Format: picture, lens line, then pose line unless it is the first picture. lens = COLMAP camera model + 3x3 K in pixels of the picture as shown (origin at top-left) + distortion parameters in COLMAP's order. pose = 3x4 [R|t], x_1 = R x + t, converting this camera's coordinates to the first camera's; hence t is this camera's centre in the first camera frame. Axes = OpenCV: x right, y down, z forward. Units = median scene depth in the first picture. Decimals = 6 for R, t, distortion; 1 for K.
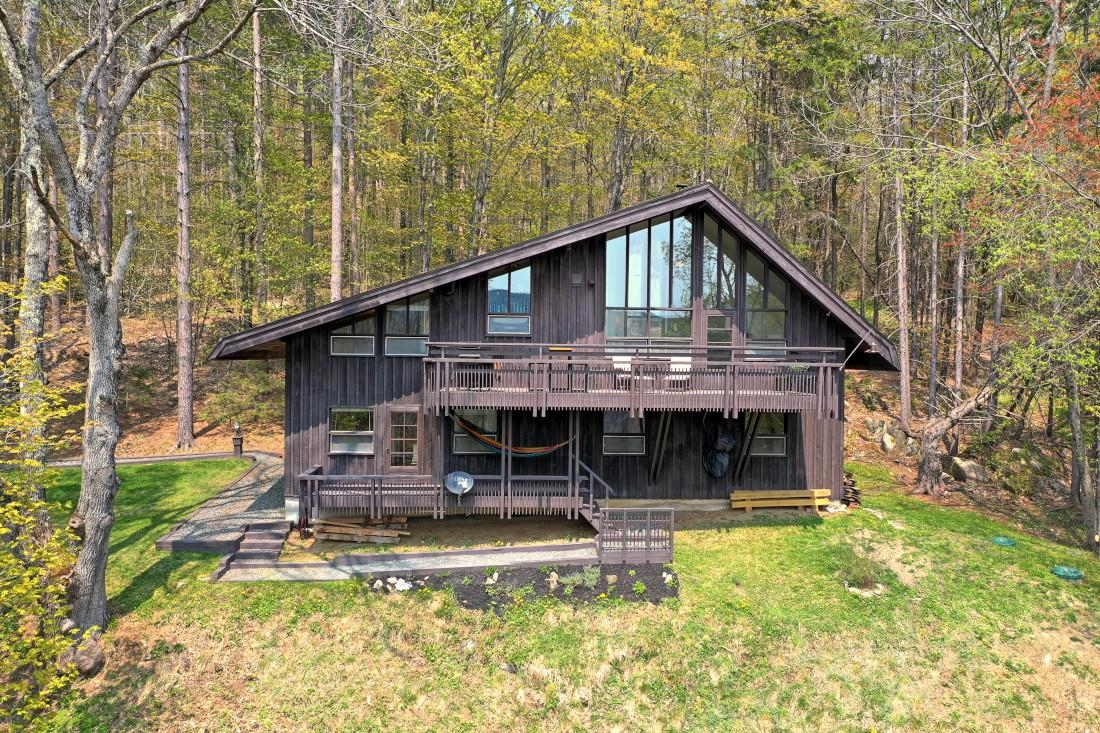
lens RADIAL K [[855.1, 0, 550.0], [0, 855.1, 366.5], [0, 0, 1]] dist [0.005138, 0.003485]
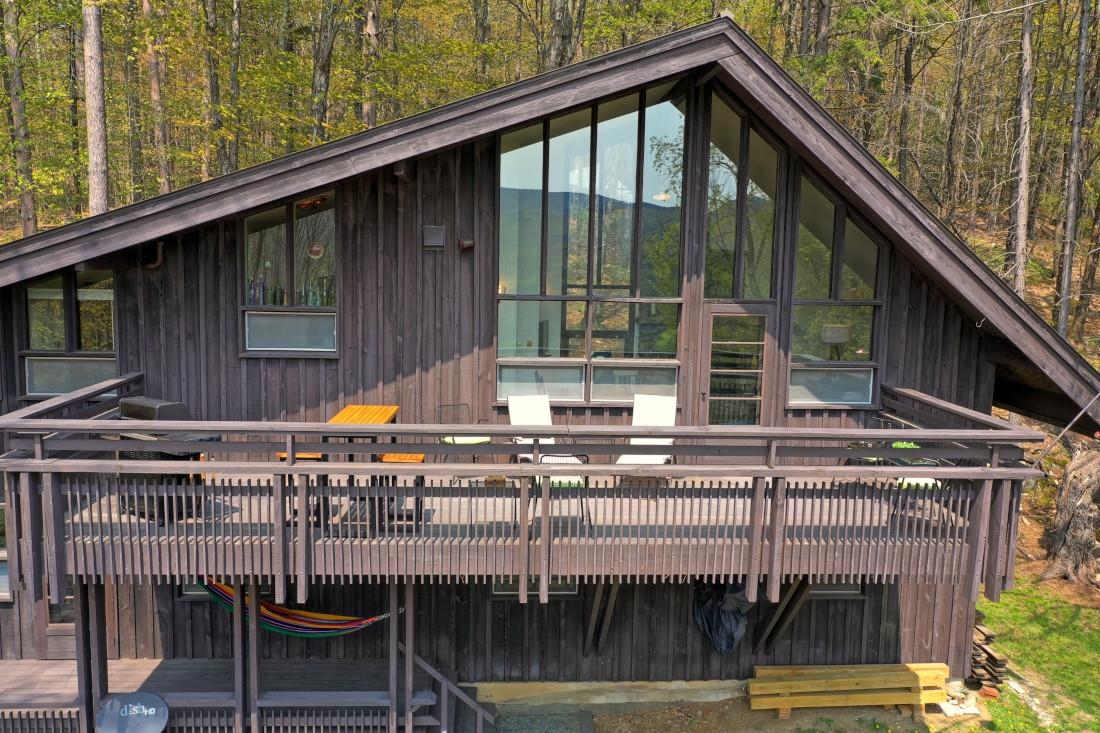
lens RADIAL K [[885.7, 0, 550.0], [0, 885.7, 366.5], [0, 0, 1]] dist [-0.002216, -0.003673]
pose [[0.999943, 0.009232, 0.005395, 0.100334], [-0.009791, 0.993325, 0.114936, -0.095315], [-0.004298, -0.114982, 0.993358, 0.560534]]
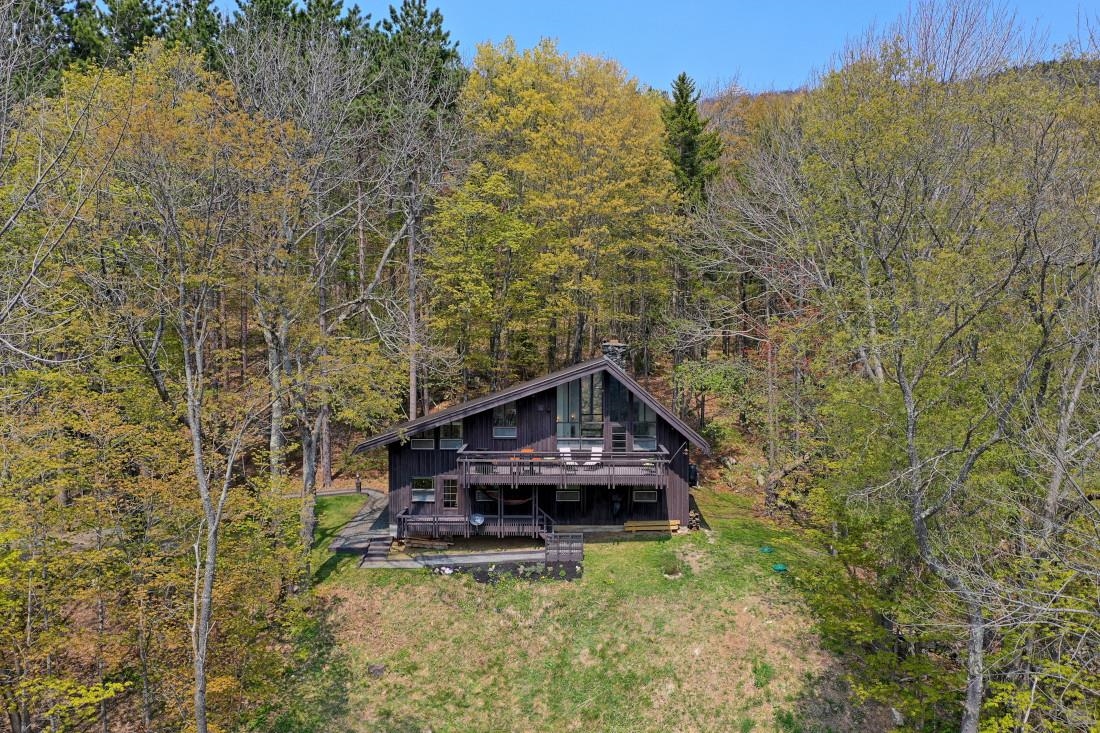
lens RADIAL K [[855.1, 0, 550.0], [0, 855.1, 366.5], [0, 0, 1]] dist [0.005138, 0.003485]
pose [[0.996179, -0.011110, -0.086630, 0.233659], [0.013464, 0.999554, 0.026640, -0.263515], [0.086296, -0.027704, 0.995884, -0.928990]]
